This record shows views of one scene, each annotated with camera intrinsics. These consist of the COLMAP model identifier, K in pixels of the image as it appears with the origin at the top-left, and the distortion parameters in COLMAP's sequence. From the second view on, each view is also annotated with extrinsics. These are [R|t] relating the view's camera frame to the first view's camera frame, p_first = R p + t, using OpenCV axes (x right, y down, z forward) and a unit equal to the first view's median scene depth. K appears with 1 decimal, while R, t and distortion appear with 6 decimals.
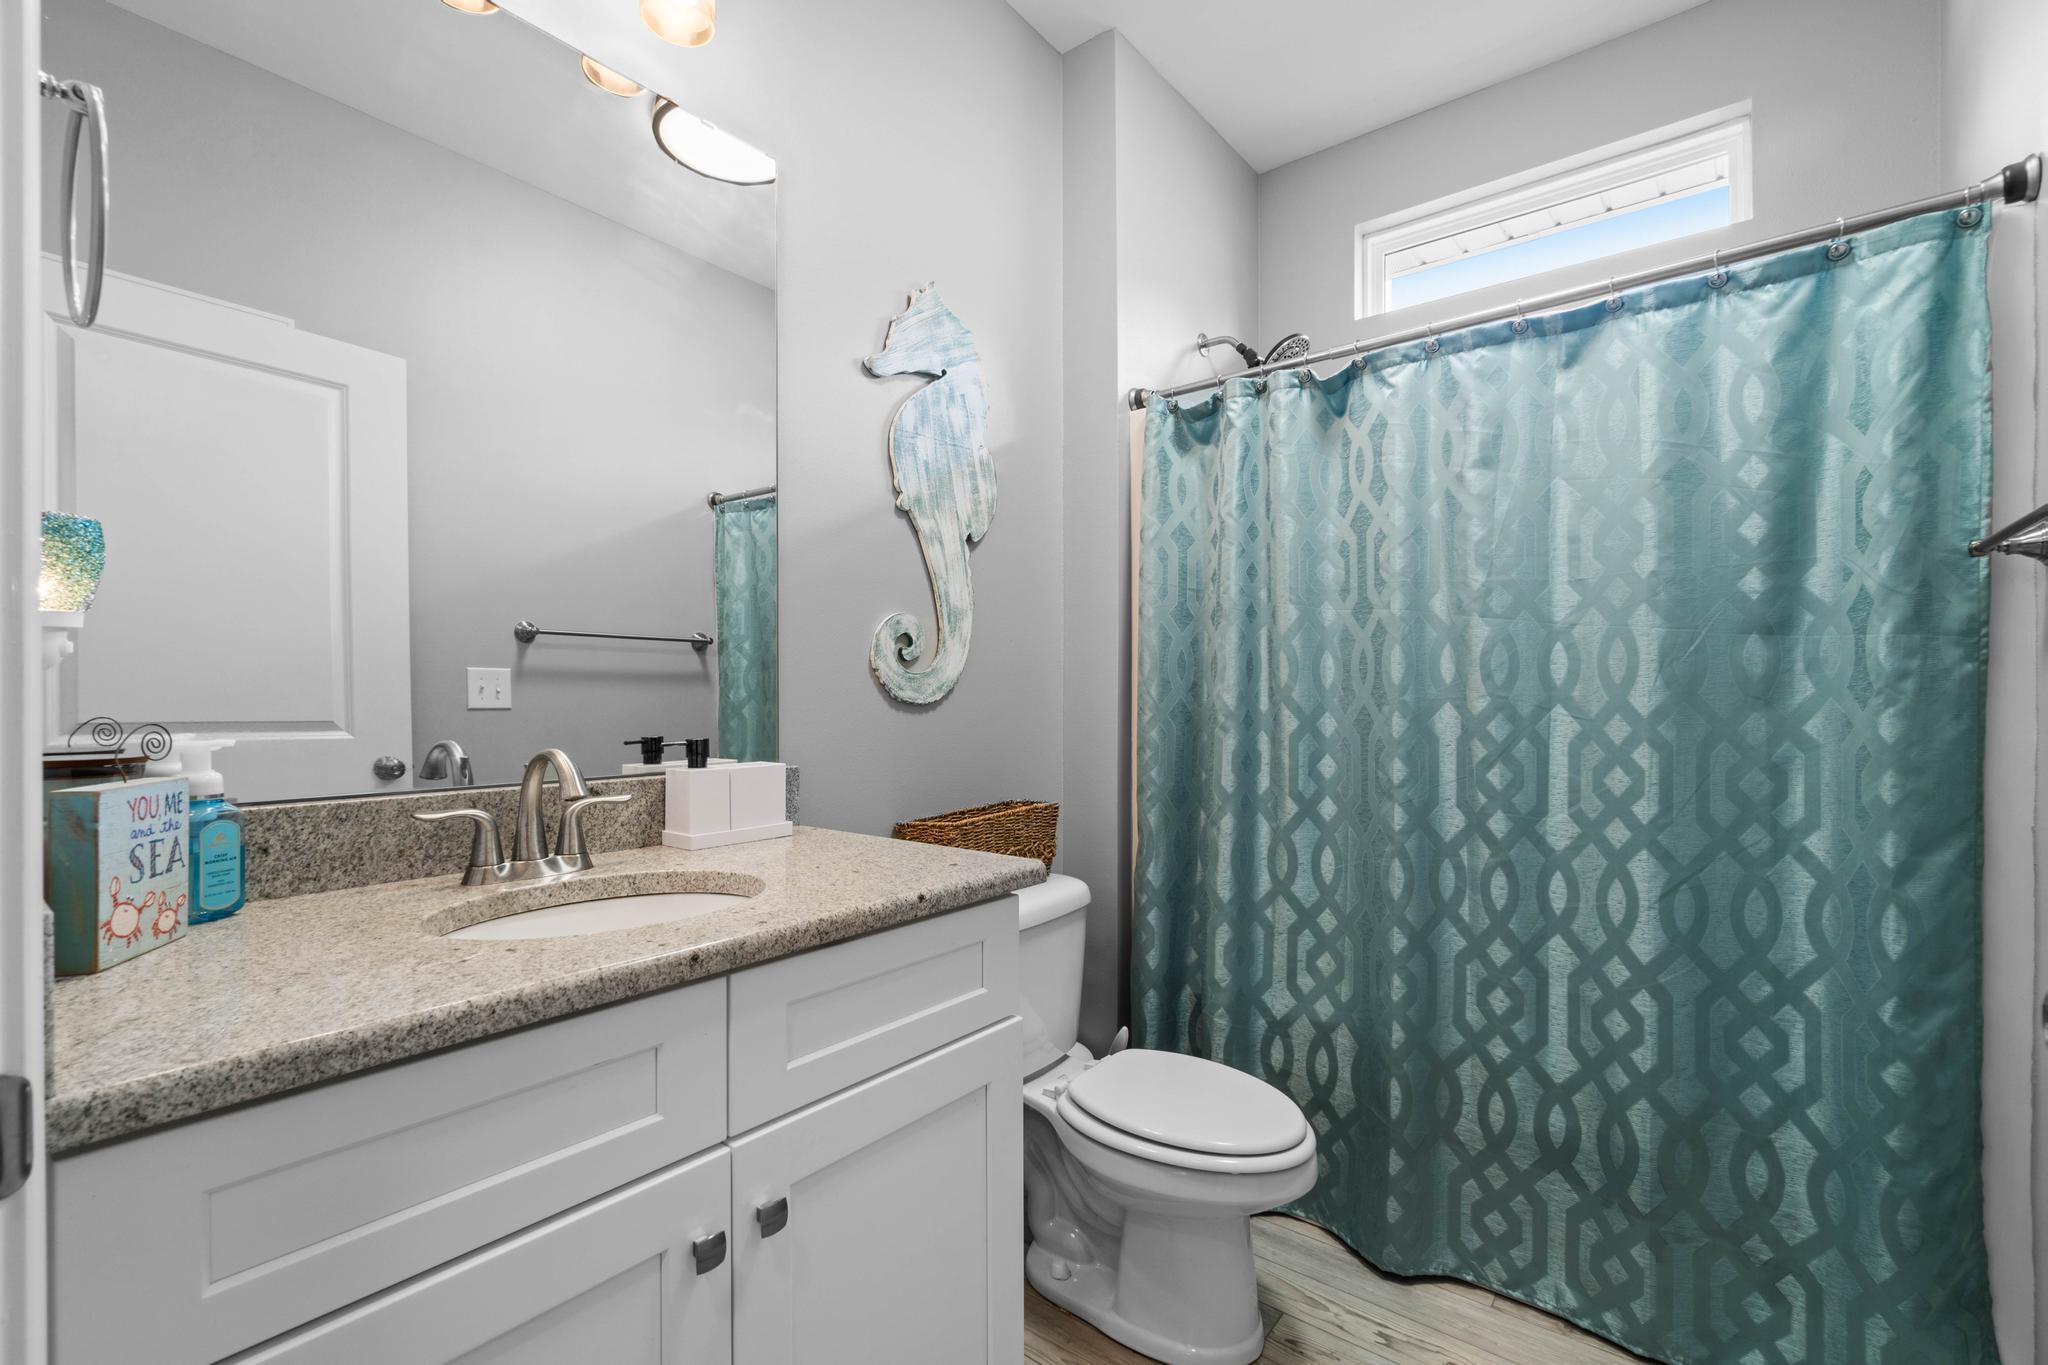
lens RADIAL K [[897.5, 0, 1035.0], [0, 897.5, 683.7], [0, 0, 1]] dist [-0.005109, 0.002192]
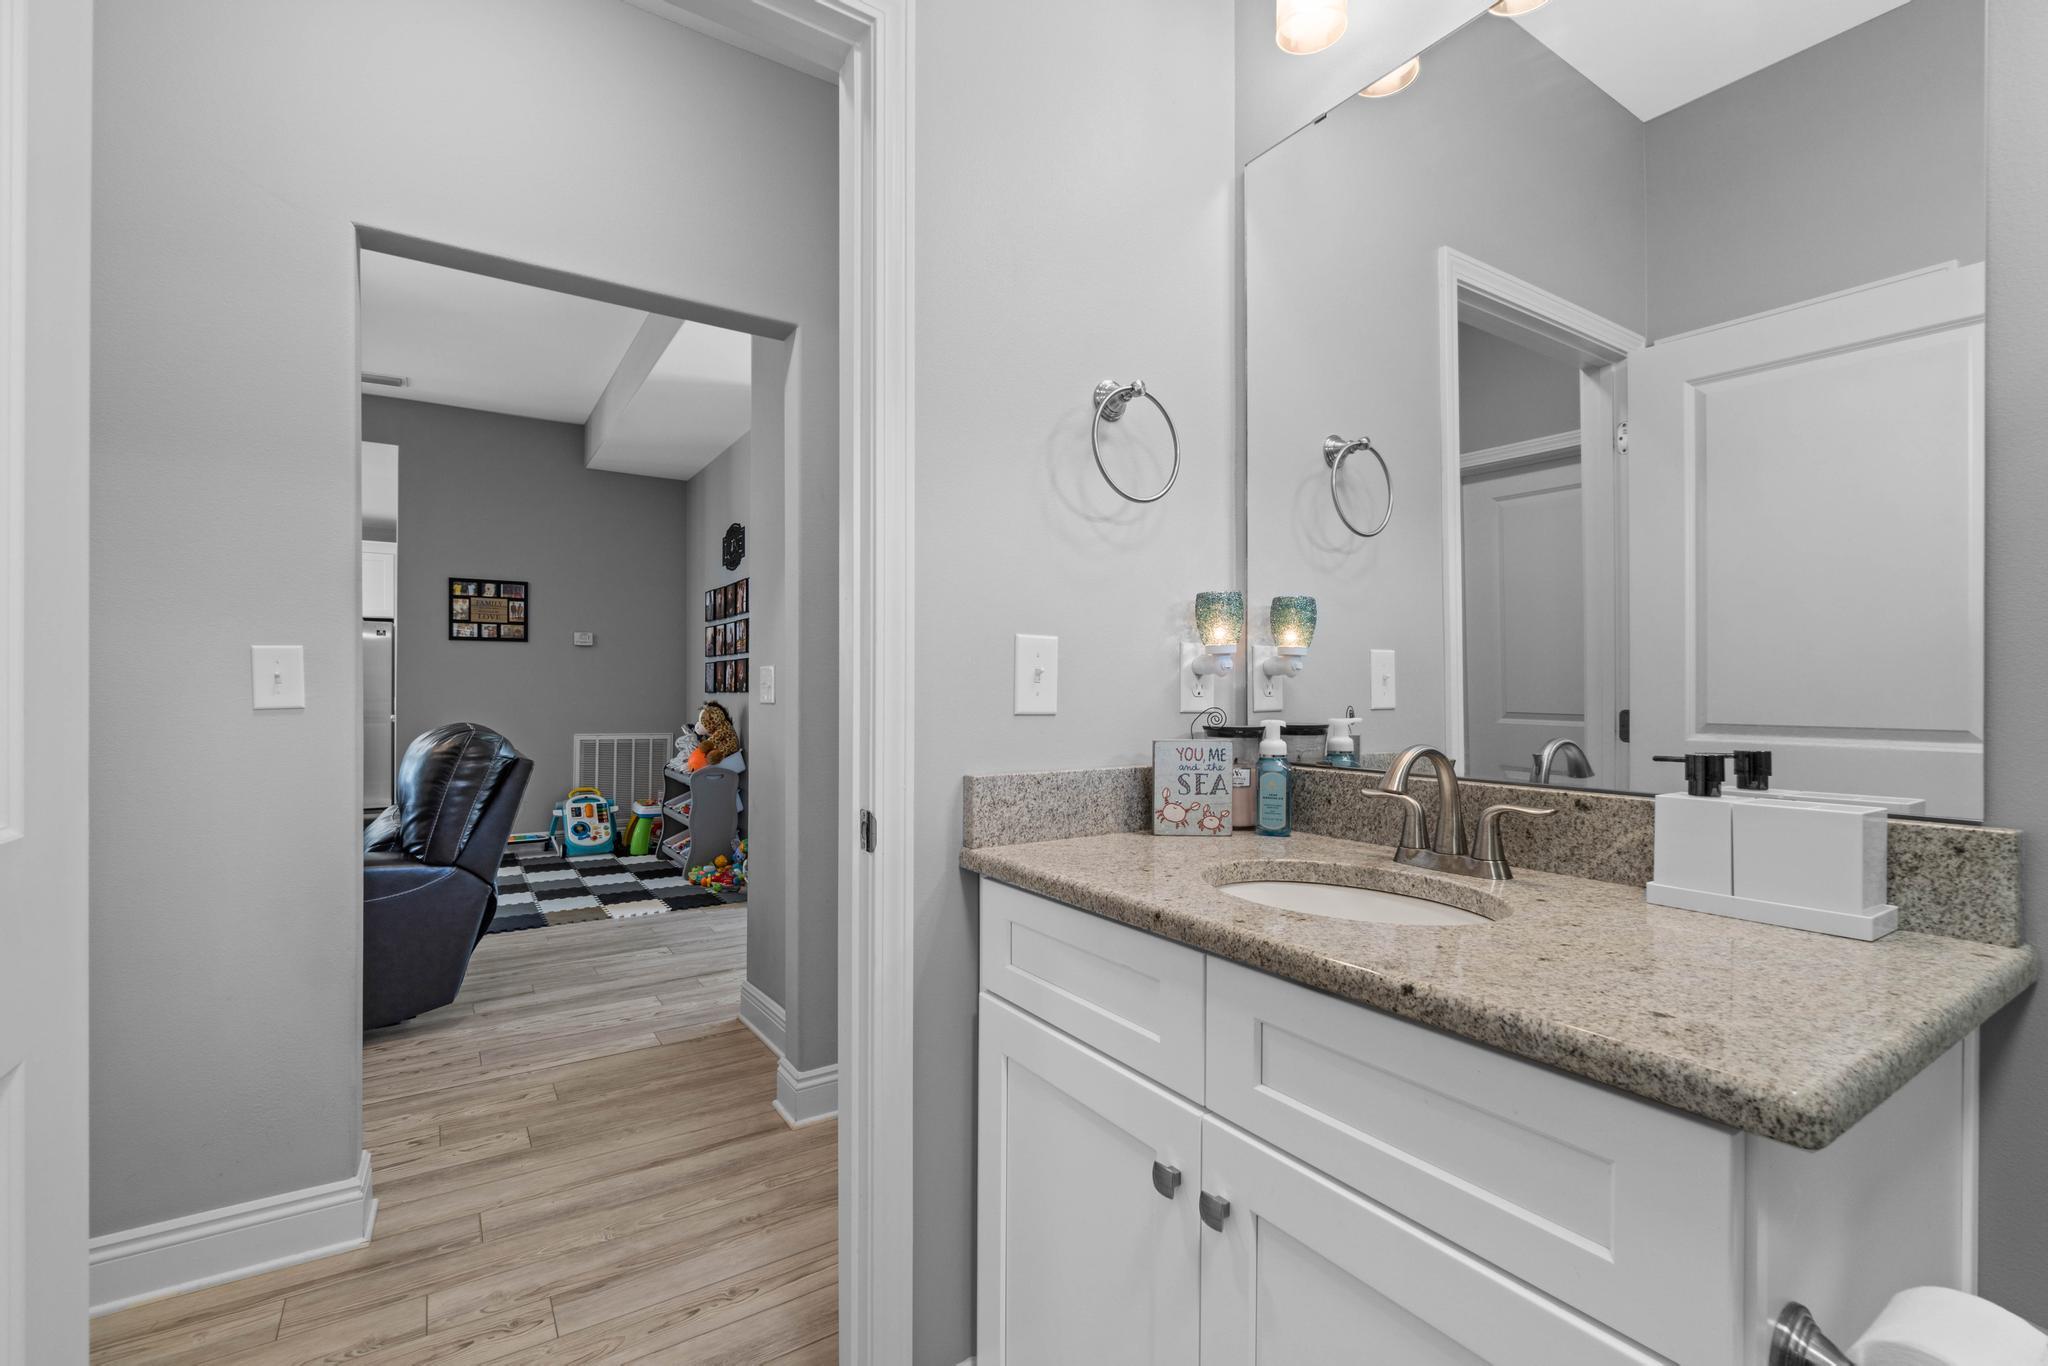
lens RADIAL K [[897.5, 0, 1019.1], [0, 897.5, 686.7], [0, 0, 1]] dist [-0.005109, 0.002192]
pose [[-0.320078, -0.006035, -0.947372, 0.645787], [0.006573, 0.999941, -0.008591, 0.013208], [0.947368, -0.008977, -0.320019, 0.987346]]
